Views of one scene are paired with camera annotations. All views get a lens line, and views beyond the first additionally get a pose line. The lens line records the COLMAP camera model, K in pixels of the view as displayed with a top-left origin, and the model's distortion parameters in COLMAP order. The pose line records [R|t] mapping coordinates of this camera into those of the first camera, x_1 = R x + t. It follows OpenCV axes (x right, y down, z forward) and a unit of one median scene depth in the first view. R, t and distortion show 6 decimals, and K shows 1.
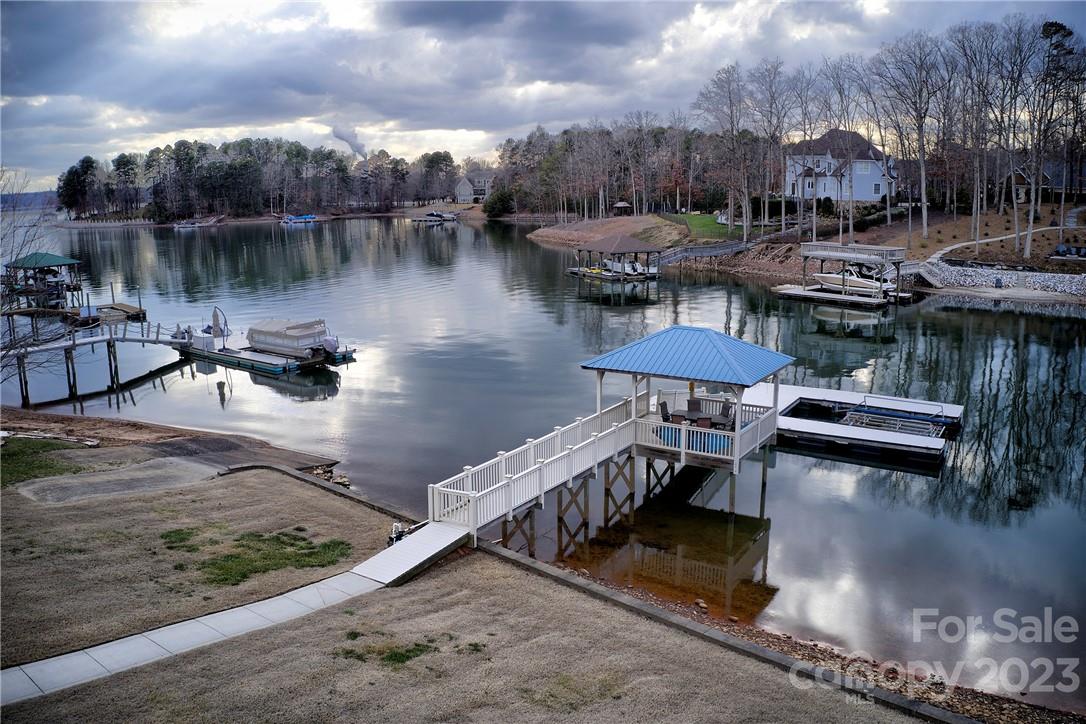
lens RADIAL K [[862.7, 0, 528.1], [0, 862.7, 365.8], [0, 0, 1]] dist [-0.185005, 0.016036]
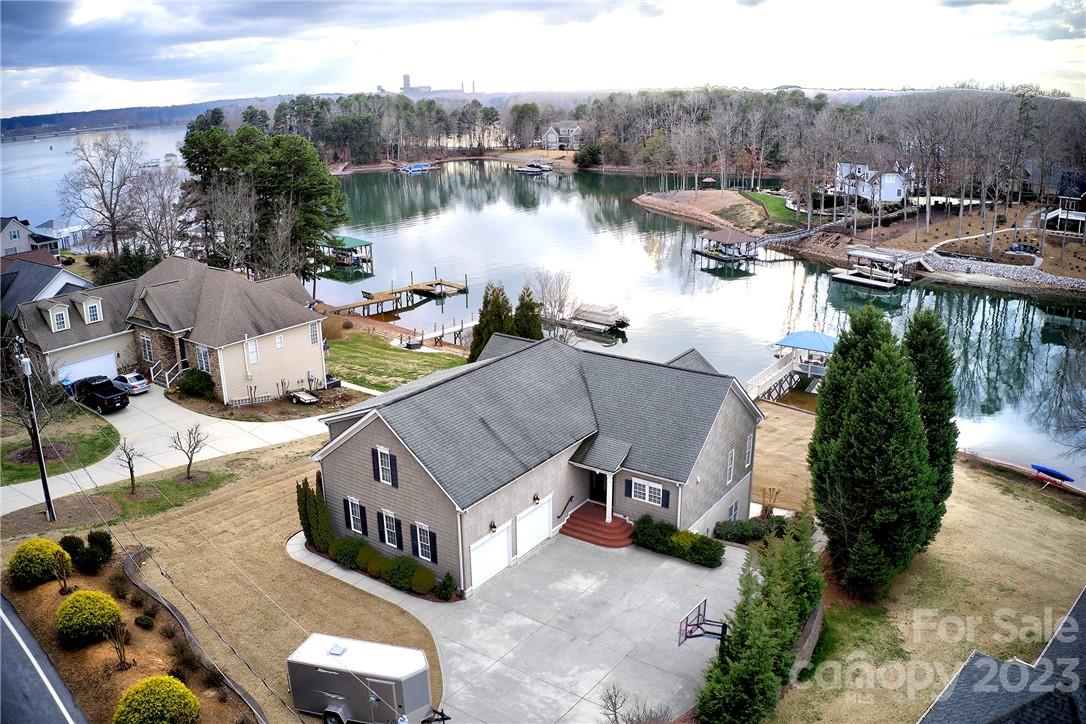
lens RADIAL K [[862.7, 0, 528.1], [0, 862.7, 365.8], [0, 0, 1]] dist [-0.185005, 0.016036]
pose [[0.999197, 0.007517, -0.039368, -0.179733], [-0.003414, 0.994648, 0.103262, -0.059886], [0.039933, -0.103044, 0.993875, -0.521492]]
